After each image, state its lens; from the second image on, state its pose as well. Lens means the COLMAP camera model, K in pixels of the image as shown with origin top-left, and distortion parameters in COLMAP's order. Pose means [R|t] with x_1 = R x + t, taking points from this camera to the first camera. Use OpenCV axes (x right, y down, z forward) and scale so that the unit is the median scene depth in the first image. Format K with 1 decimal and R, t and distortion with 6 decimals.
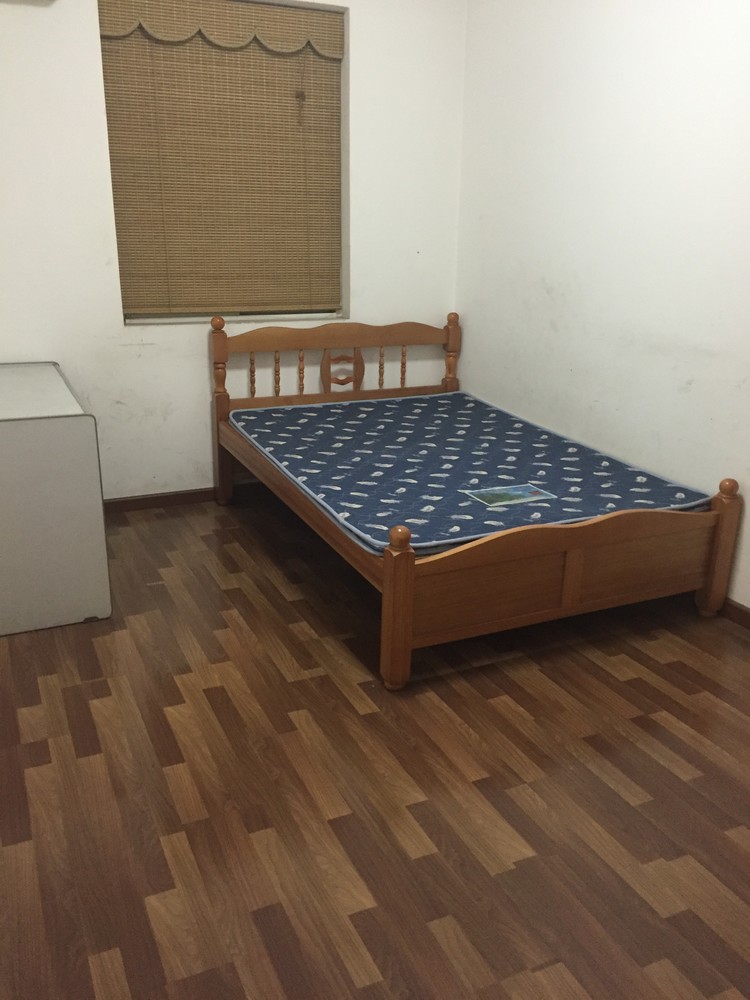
lens RADIAL K [[861.2, 0, 375.0], [0, 861.2, 500.0], [0, 0, 1]] dist [0.003324, 0.000521]
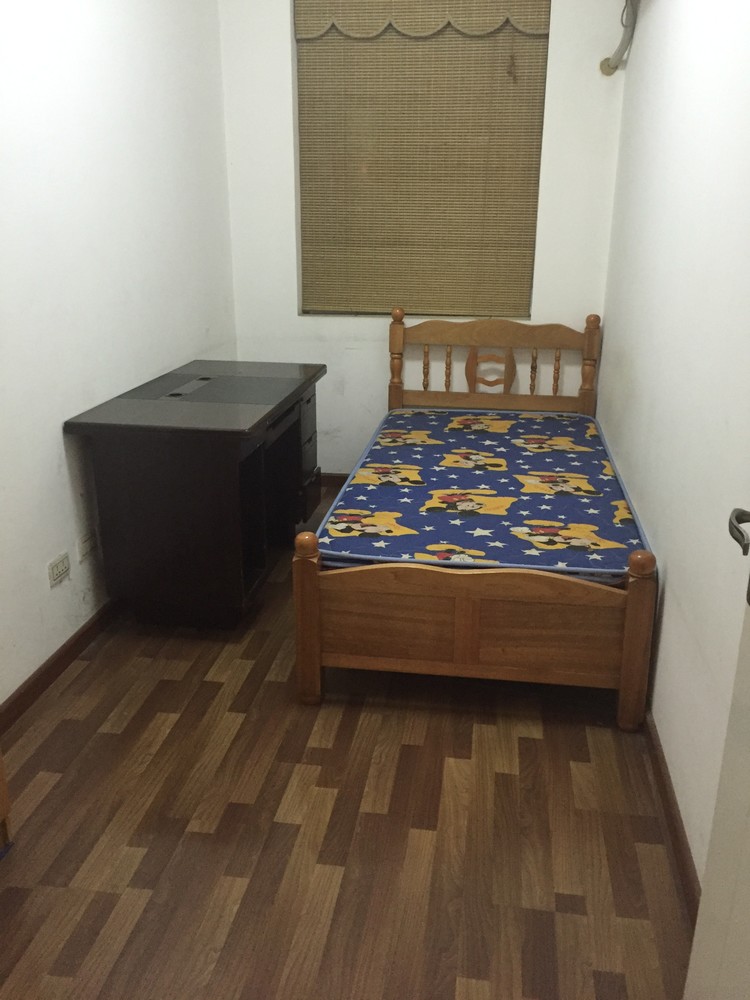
lens RADIAL K [[846.6, 0, 375.0], [0, 846.6, 500.0], [0, 0, 1]] dist [-0.004973, -0.004365]
pose [[0.837037, 0.167511, -0.520873, 0.358130], [-0.162137, 0.985162, 0.056273, -0.042816], [0.522571, 0.037350, 0.851777, 0.155006]]
